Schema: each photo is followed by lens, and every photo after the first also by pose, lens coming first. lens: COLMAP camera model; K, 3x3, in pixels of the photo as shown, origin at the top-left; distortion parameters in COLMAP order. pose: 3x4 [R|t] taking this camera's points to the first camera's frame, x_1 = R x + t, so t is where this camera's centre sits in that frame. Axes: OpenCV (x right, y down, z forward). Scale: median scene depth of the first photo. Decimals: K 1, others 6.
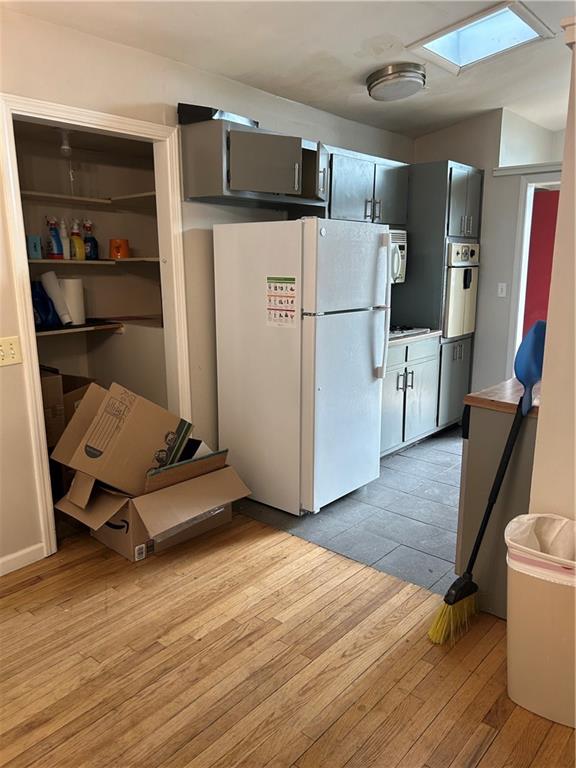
lens RADIAL K [[586.0, 0, 288.0], [0, 586.0, 384.0], [0, 0, 1]] dist [0.059116, -0.069300]
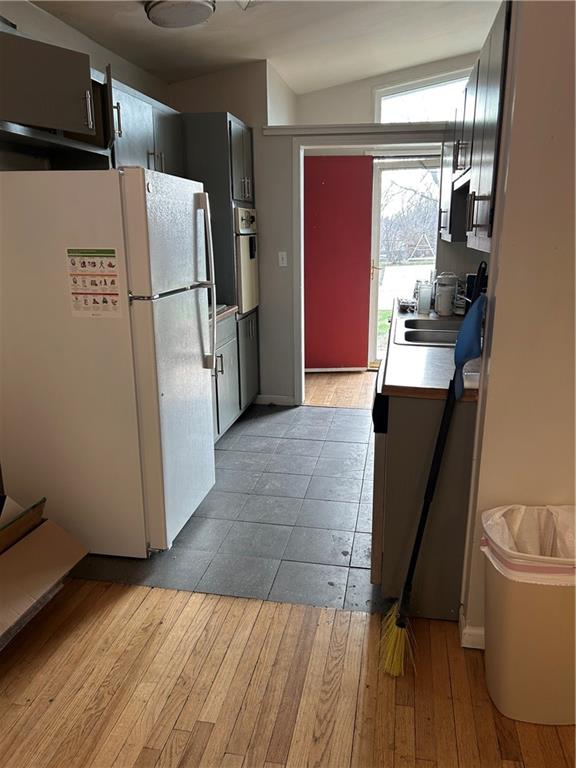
lens RADIAL K [[586.0, 0, 288.0], [0, 586.0, 384.0], [0, 0, 1]] dist [0.059116, -0.069300]
pose [[0.864014, -0.131167, 0.486081, -0.176177], [0.106146, 0.991223, 0.078802, -0.047561], [-0.492151, -0.016491, 0.870354, 0.240112]]
